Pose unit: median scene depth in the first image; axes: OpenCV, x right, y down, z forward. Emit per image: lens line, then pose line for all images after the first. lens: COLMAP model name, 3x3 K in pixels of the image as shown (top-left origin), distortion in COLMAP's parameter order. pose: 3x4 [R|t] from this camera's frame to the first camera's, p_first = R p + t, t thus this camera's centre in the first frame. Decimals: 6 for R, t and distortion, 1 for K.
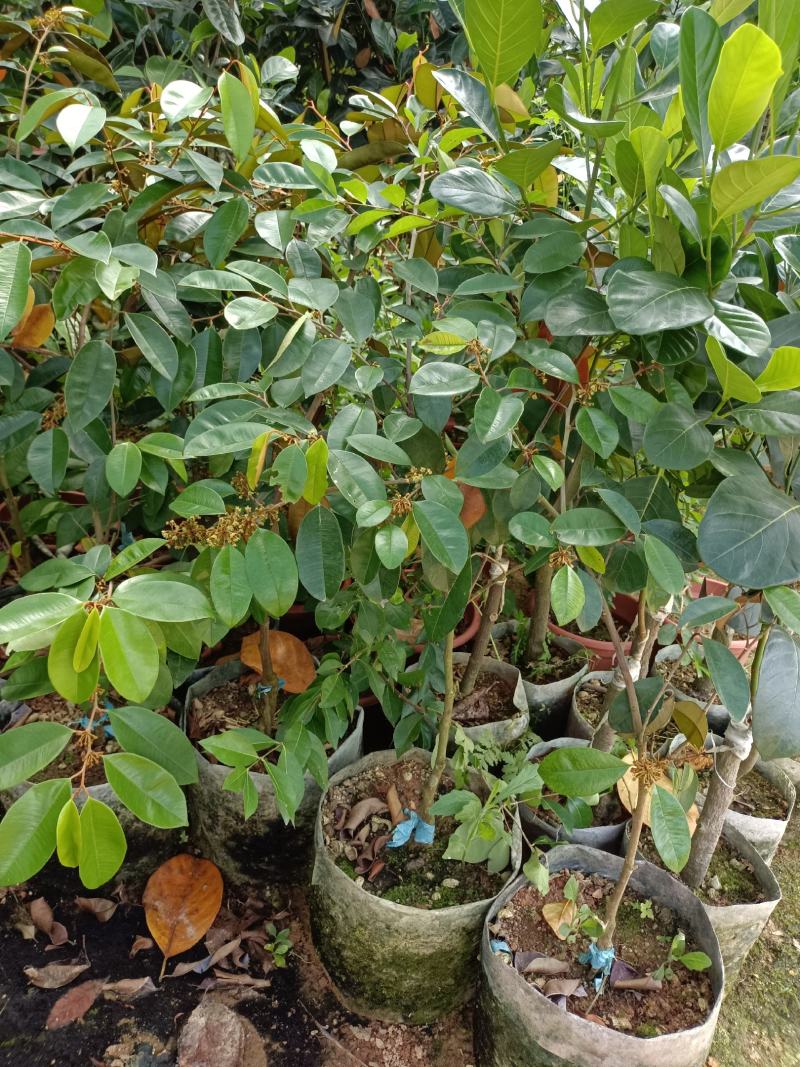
lens RADIAL K [[848.3, 0, 400.0], [0, 848.3, 533.5], [0, 0, 1]] dist [0.038393, -0.073305]
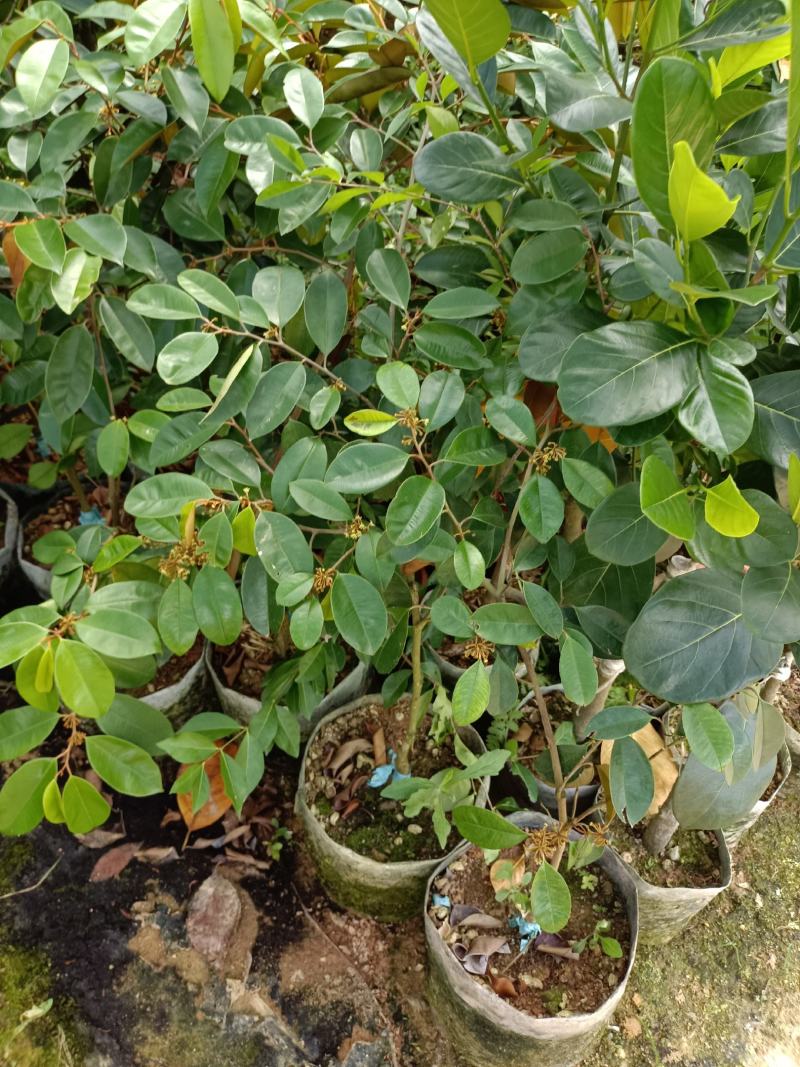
lens RADIAL K [[849.1, 0, 400.0], [0, 849.1, 533.5], [0, 0, 1]] dist [0.040602, -0.105643]
pose [[0.977910, 0.099174, -0.184000, 0.205800], [-0.033978, 0.943991, 0.328217, -0.319456], [0.206245, -0.314715, 0.926508, 0.082195]]
